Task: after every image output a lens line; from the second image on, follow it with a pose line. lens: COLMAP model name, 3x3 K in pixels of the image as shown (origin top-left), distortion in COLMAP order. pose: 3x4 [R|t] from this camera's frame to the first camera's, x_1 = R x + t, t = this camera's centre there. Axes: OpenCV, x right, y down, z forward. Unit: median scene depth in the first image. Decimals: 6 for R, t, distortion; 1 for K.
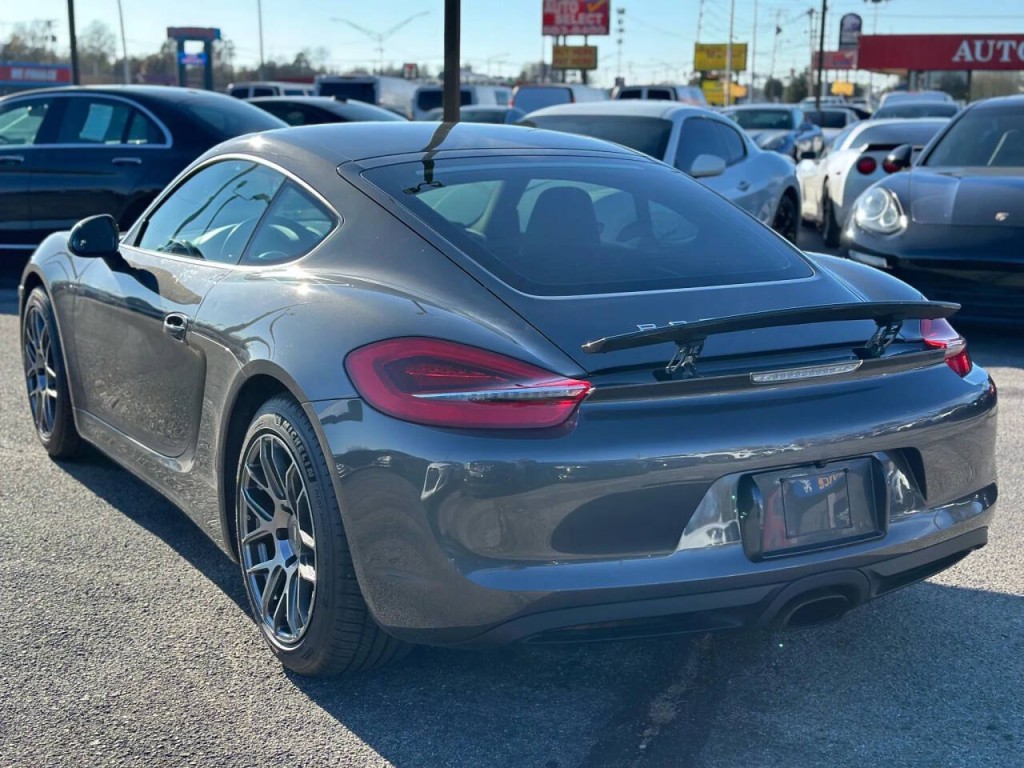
lens RADIAL K [[1419.1, 0, 518.8], [0, 1419.1, 385.5], [0, 0, 1]] dist [0.107989, 0.000819]
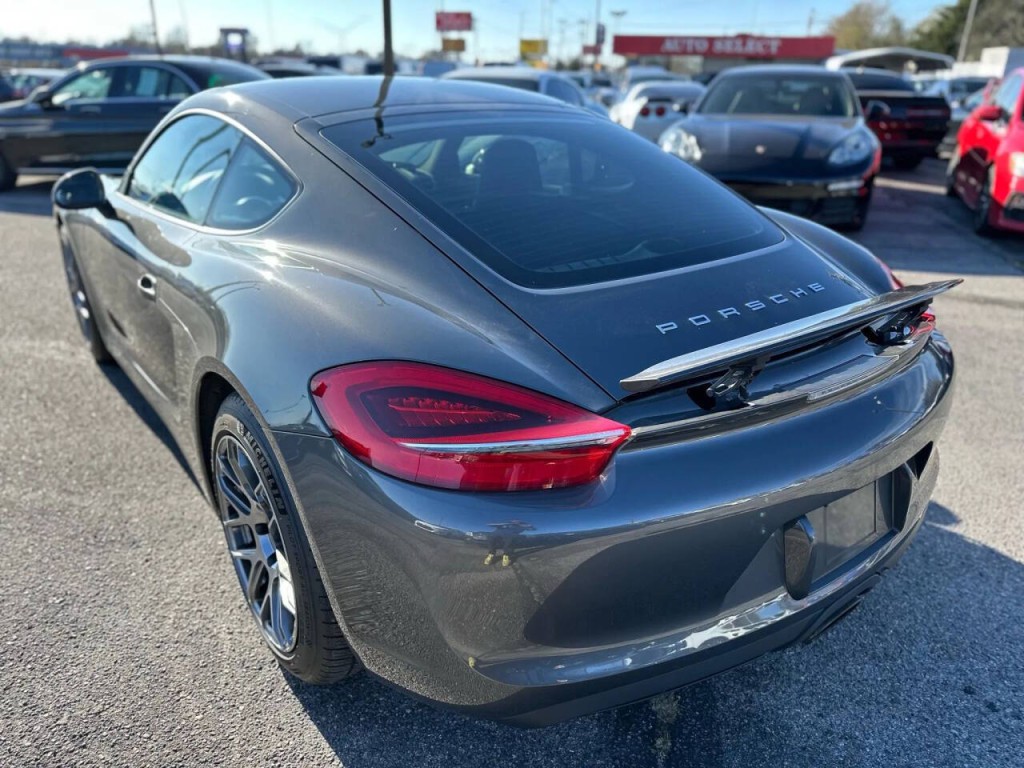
lens RADIAL K [[725.3, 0, 512.0], [0, 725.3, 384.0], [0, 0, 1]] dist [-0.000988, -0.001212]
pose [[0.993433, -0.041522, 0.106619, -0.032513], [0.018429, 0.977730, 0.209058, -0.063280], [-0.112925, -0.205720, 0.972074, 0.367446]]
